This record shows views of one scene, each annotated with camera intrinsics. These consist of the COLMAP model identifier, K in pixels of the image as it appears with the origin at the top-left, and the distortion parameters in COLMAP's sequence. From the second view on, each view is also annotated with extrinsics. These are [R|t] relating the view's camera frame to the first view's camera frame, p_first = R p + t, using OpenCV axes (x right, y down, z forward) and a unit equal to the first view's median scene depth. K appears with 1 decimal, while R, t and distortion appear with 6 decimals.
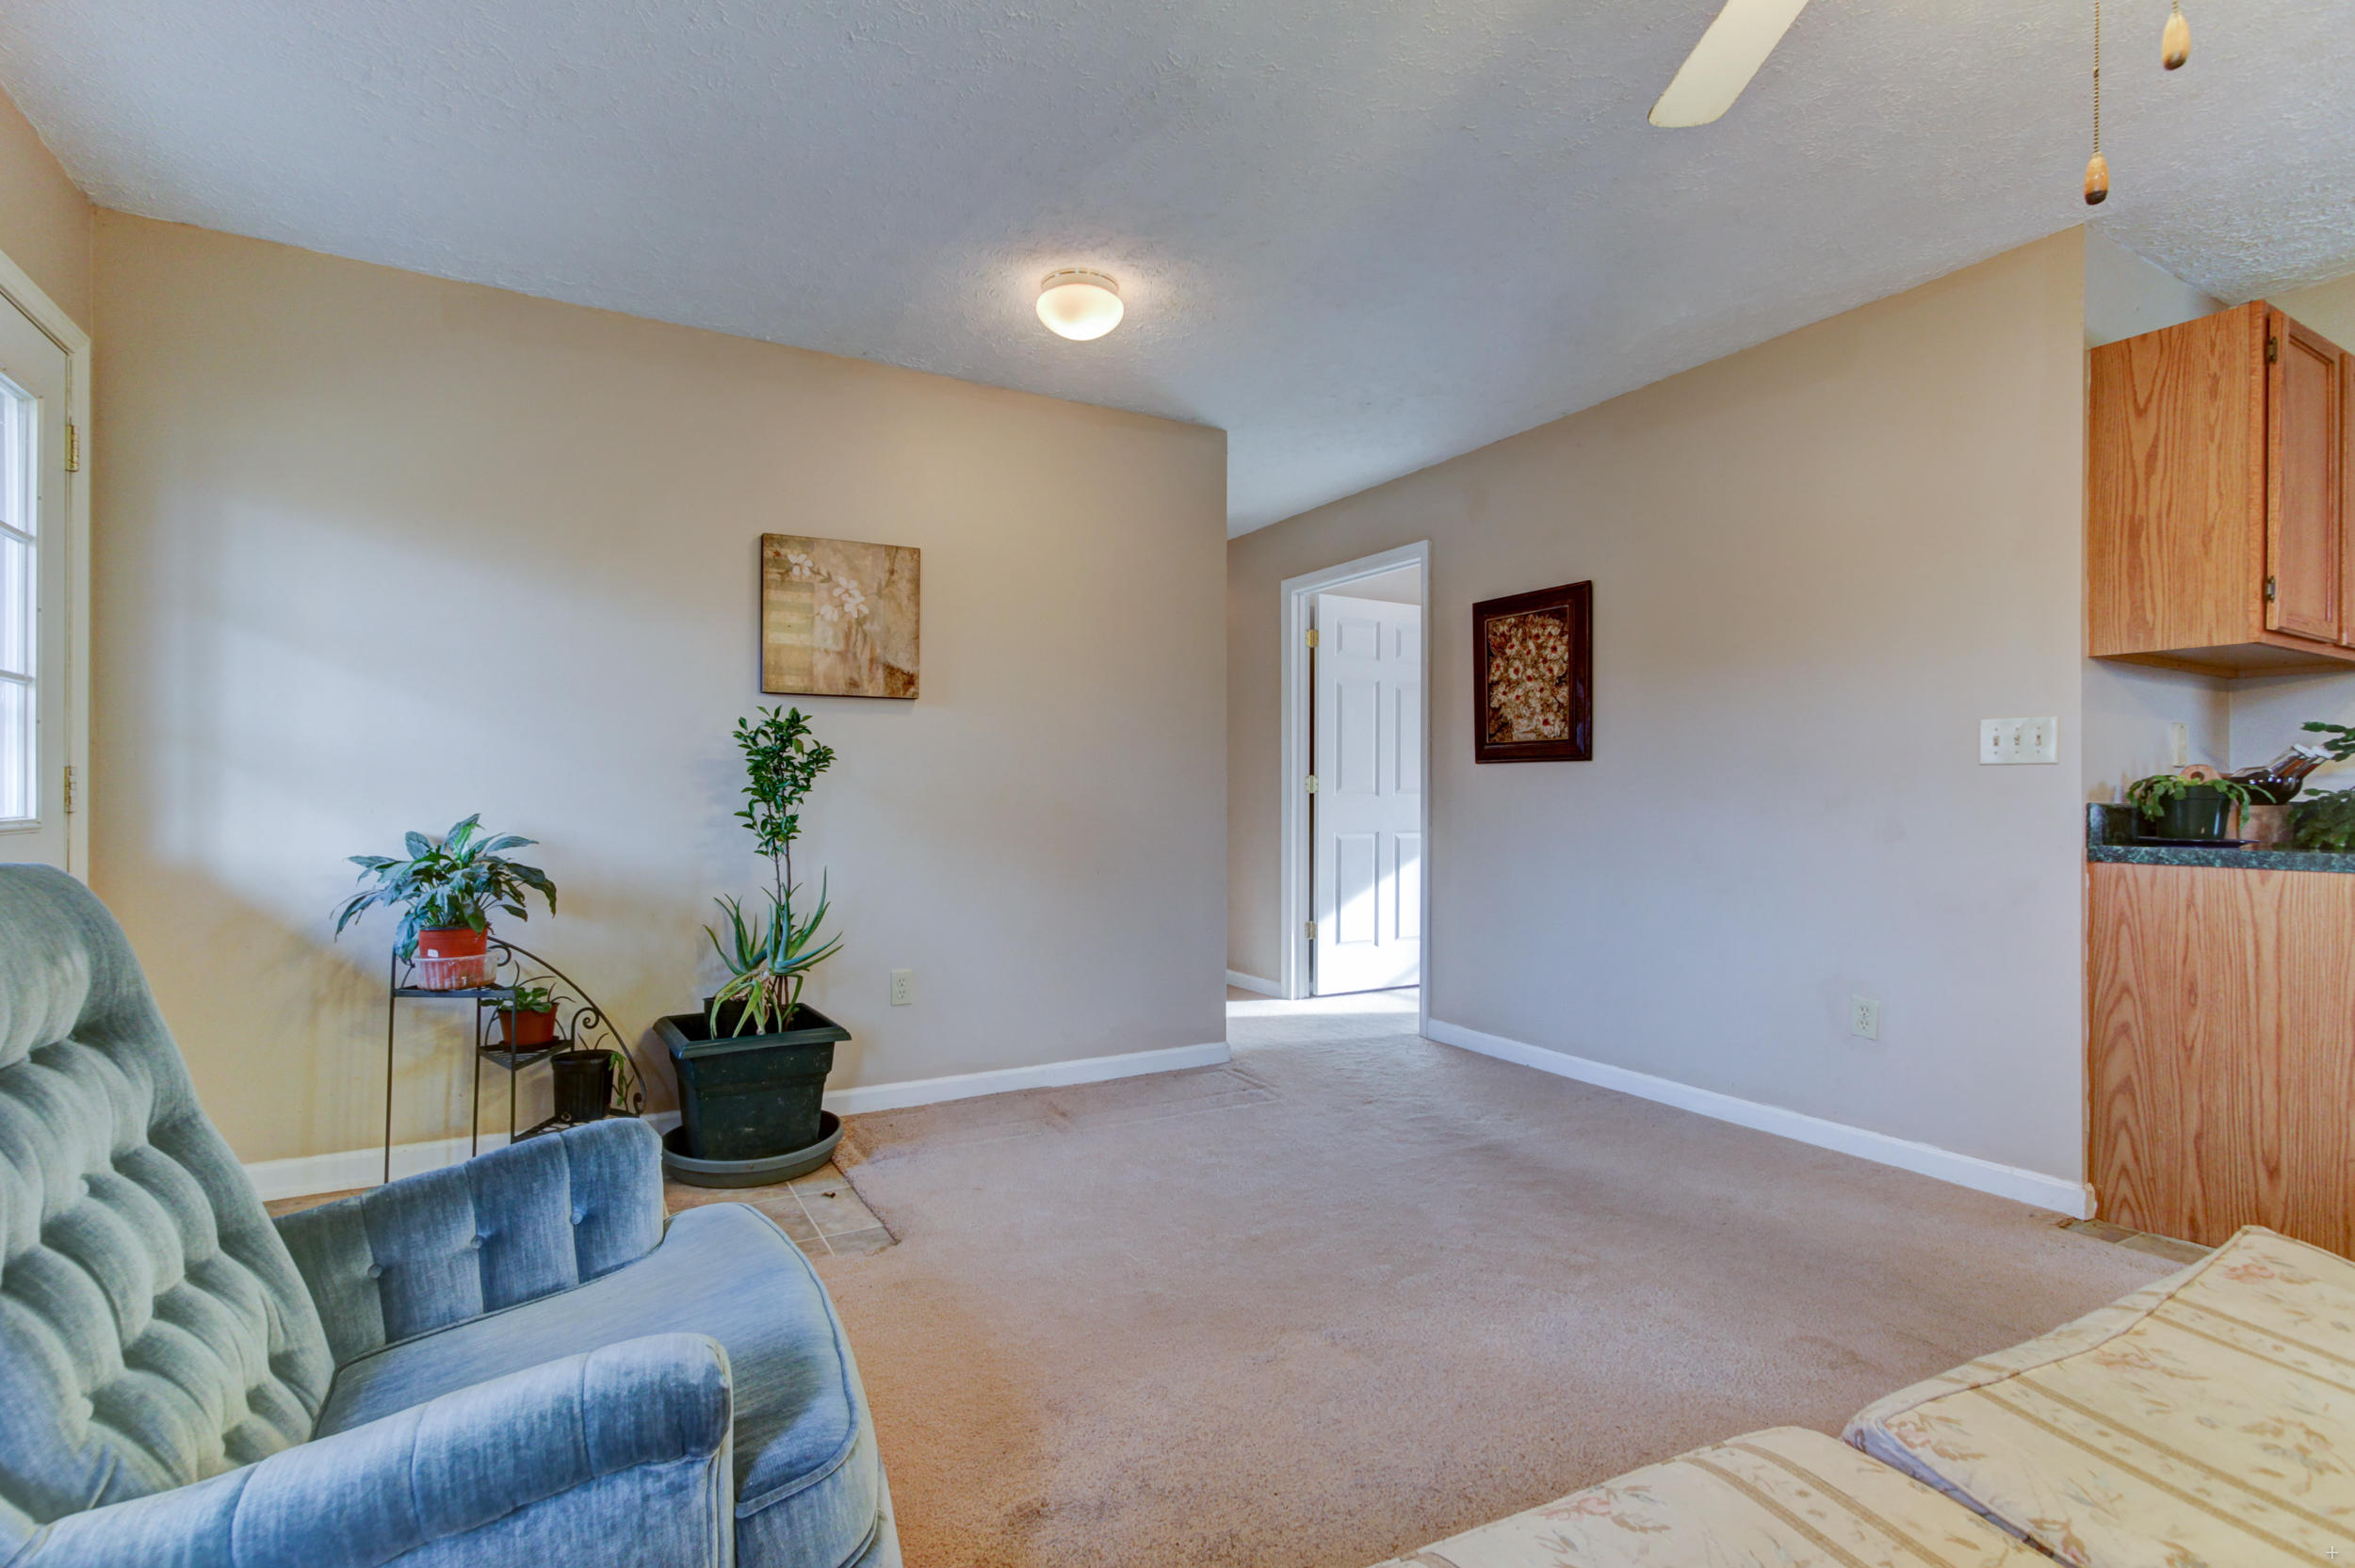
lens RADIAL K [[1087.8, 0, 1160.7], [0, 1087.8, 794.4], [0, 0, 1]] dist [-0.000649, 0.001806]
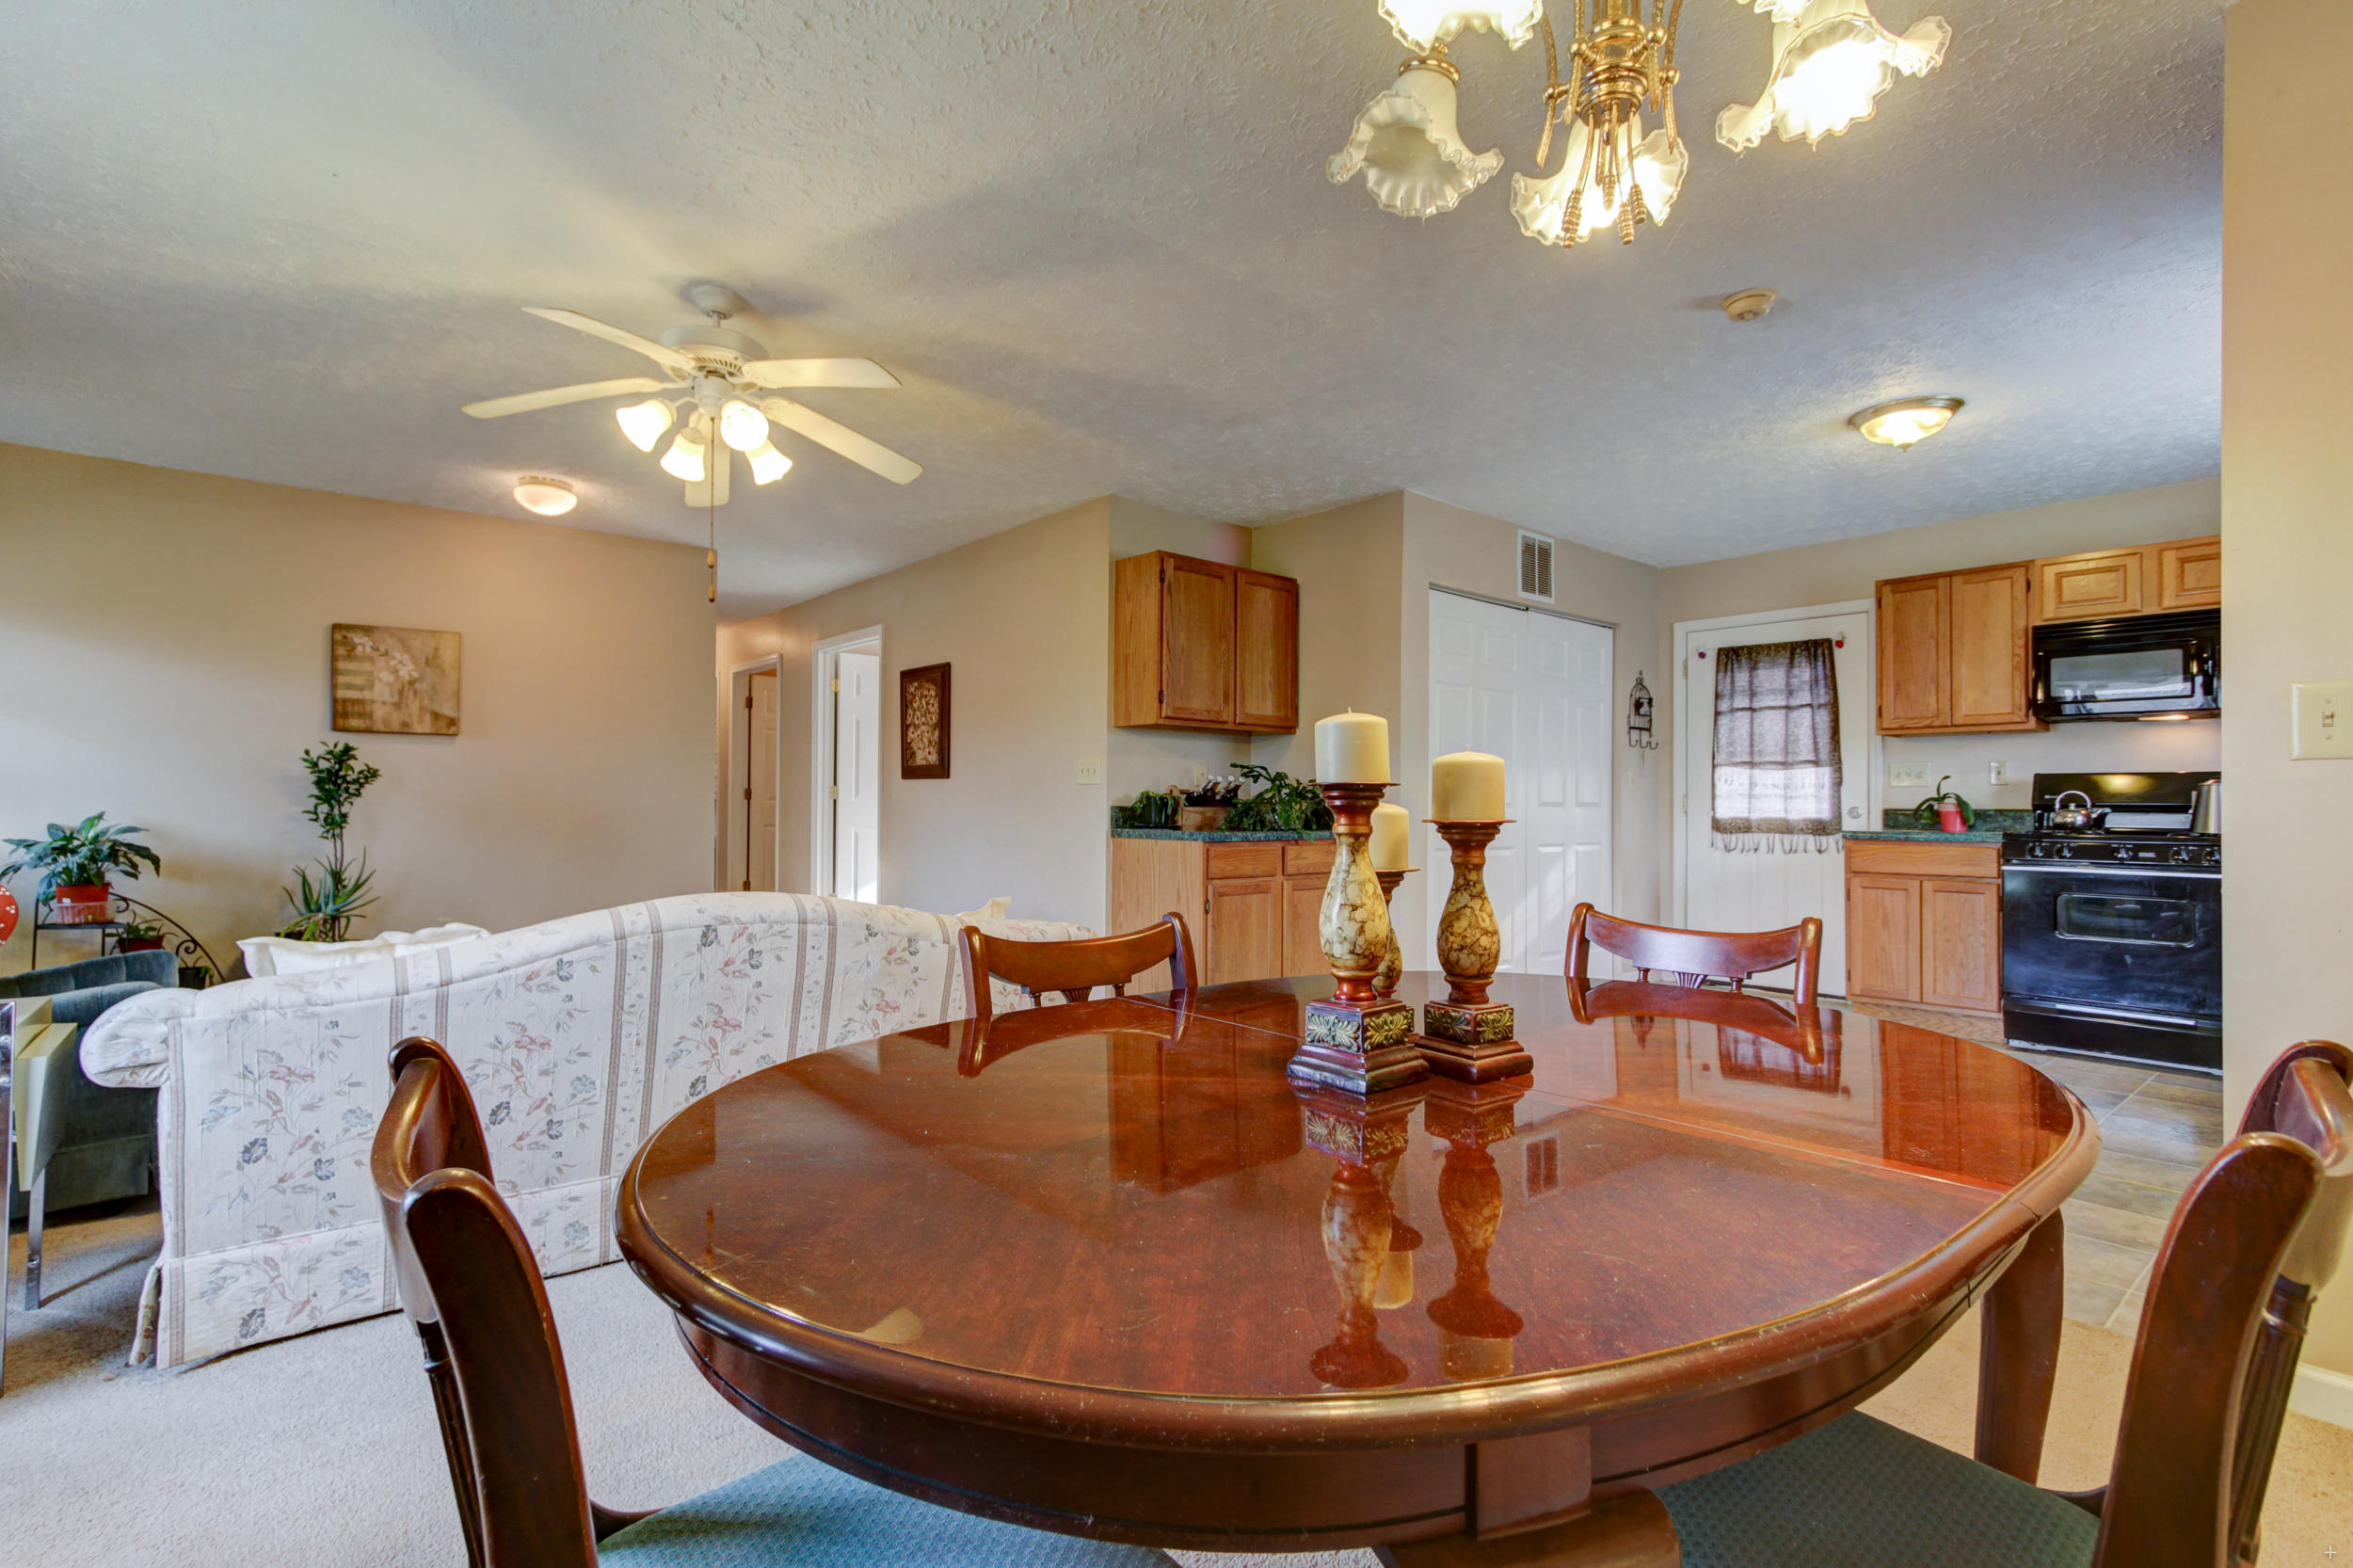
lens RADIAL K [[1087.0, 0, 1168.3], [0, 1087.0, 791.9], [0, 0, 1]] dist [-0.000649, 0.001806]
pose [[0.982861, 0.003458, 0.184317, 0.477965], [-0.002025, 0.999966, -0.007965, -0.000469], [-0.184339, 0.007455, 0.982835, -0.662672]]
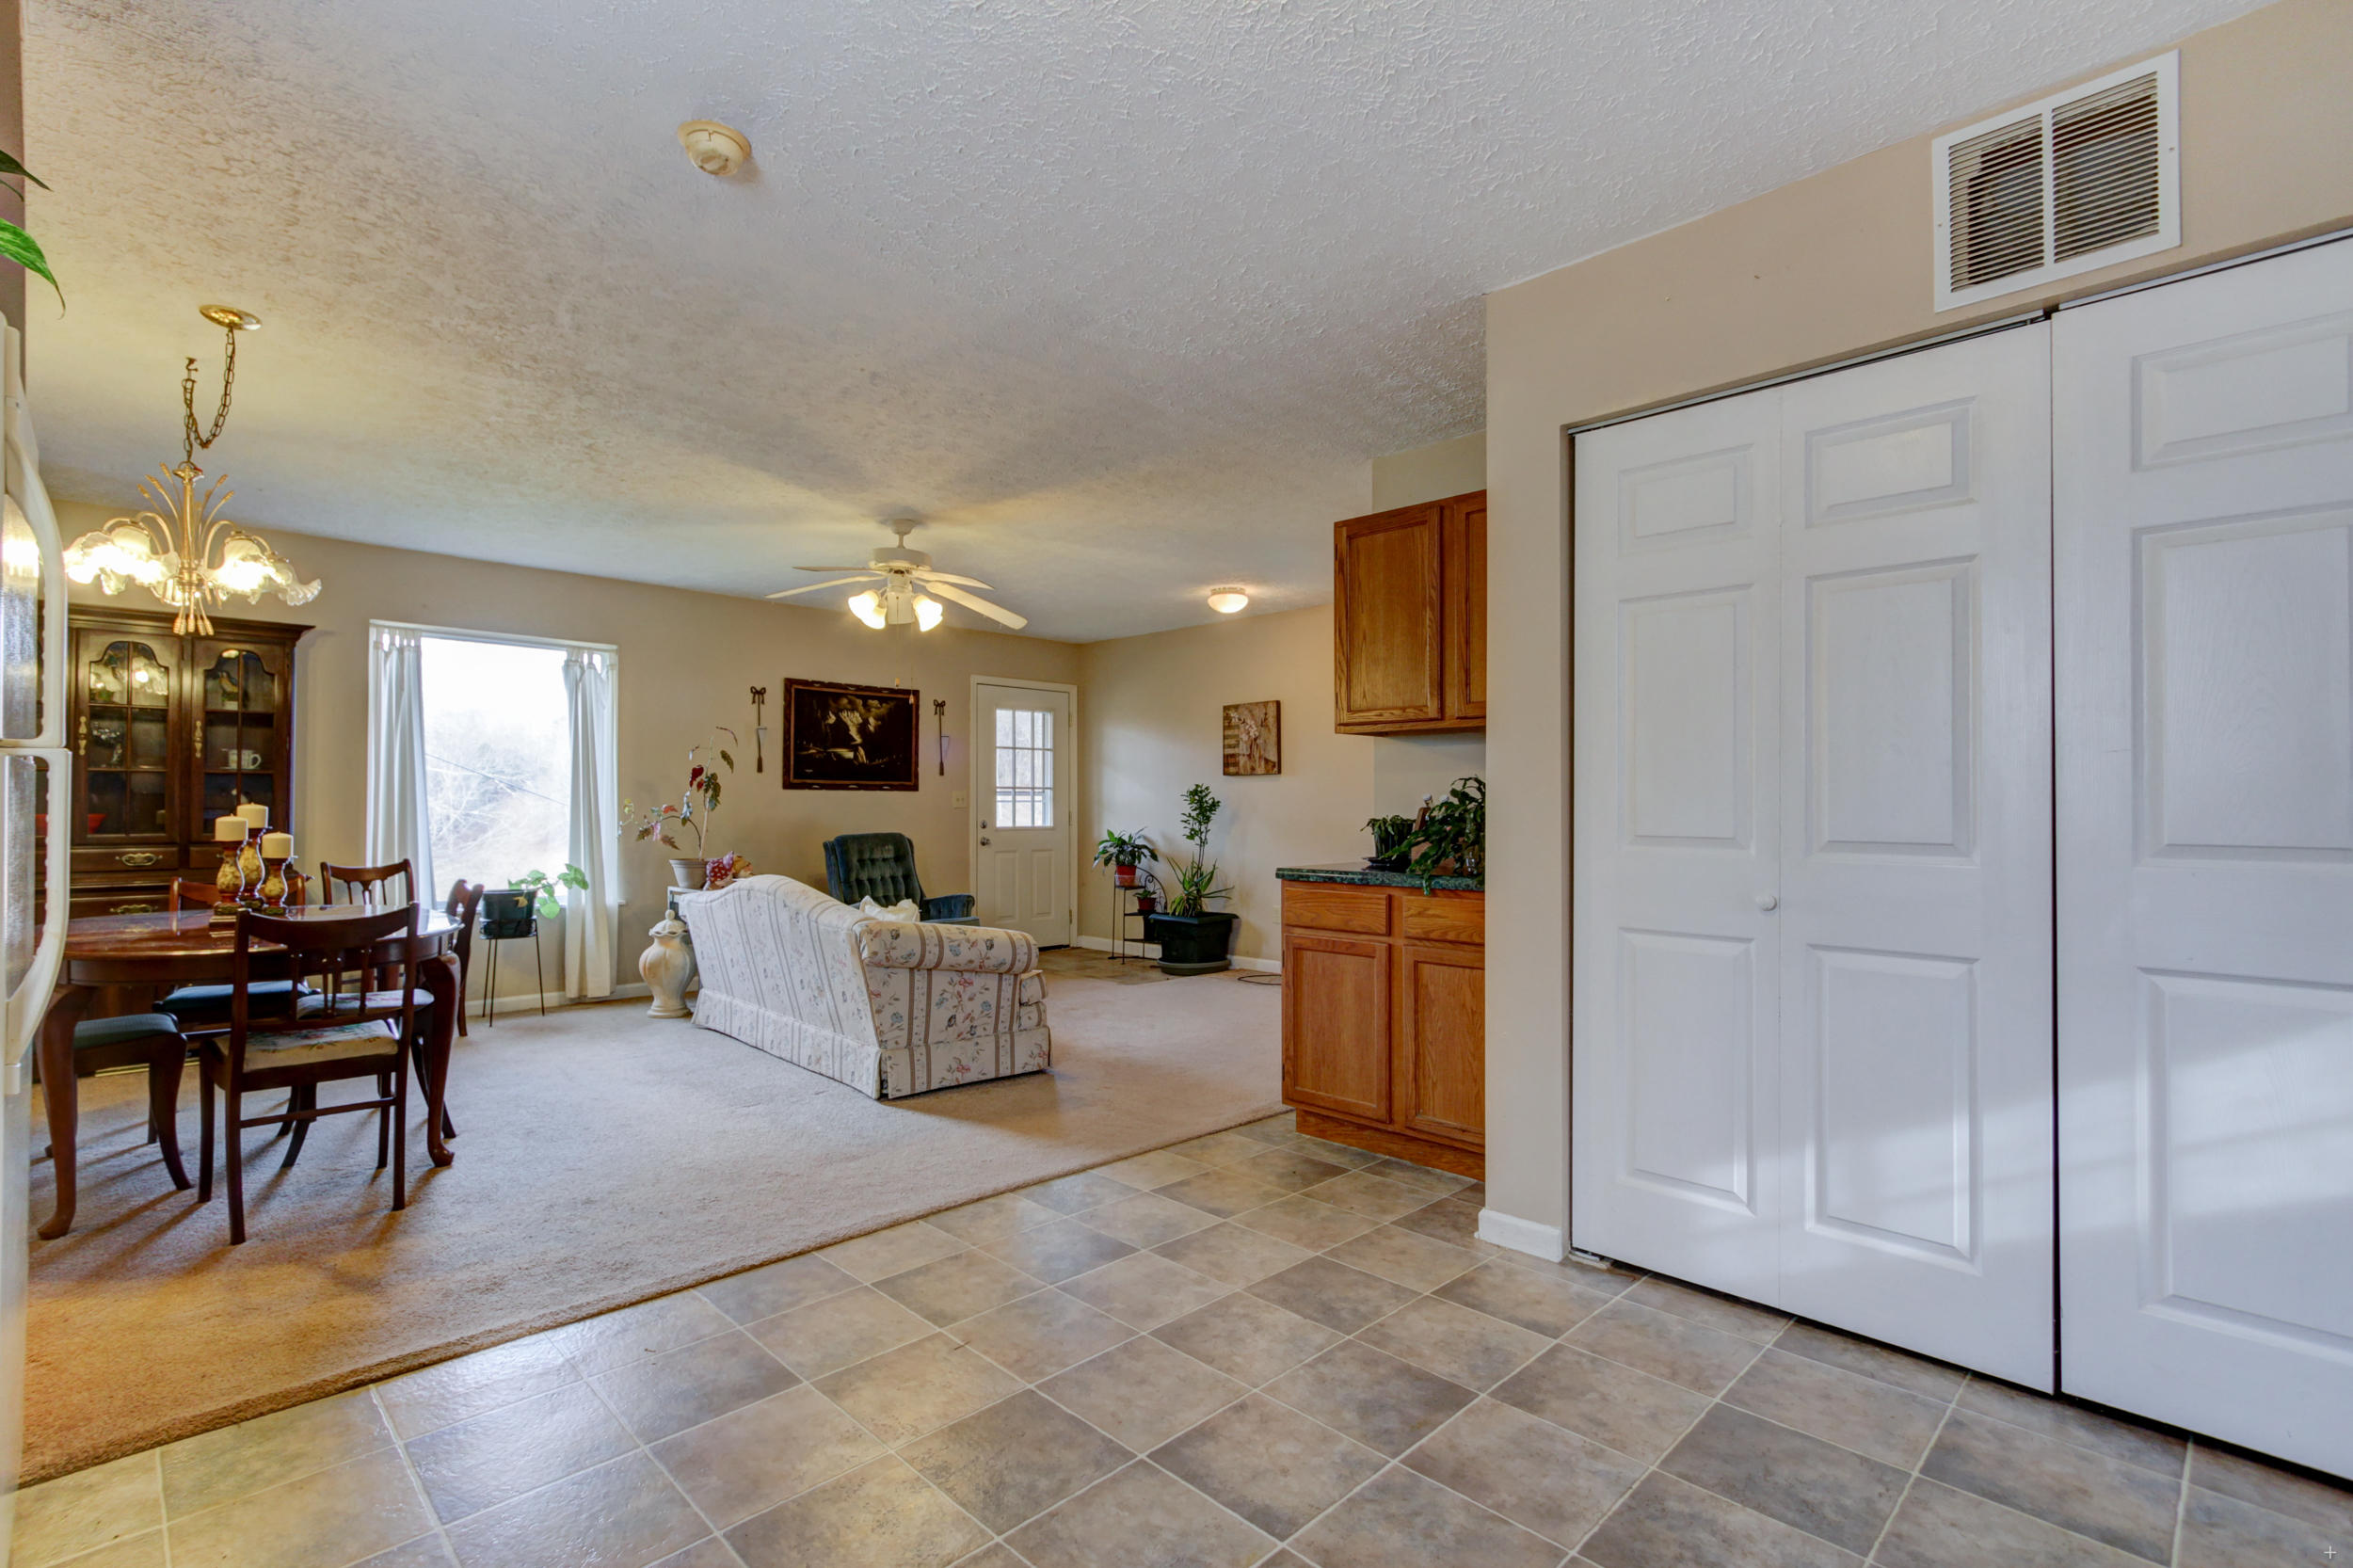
lens RADIAL K [[1087.0, 0, 1095.3], [0, 1087.0, 791.2], [0, 0, 1]] dist [-0.000649, 0.001806]
pose [[0.230277, -0.019760, -0.972925, 1.779086], [0.003084, 0.999804, -0.019576, -0.016801], [0.973120, 0.001507, 0.230292, 0.205675]]
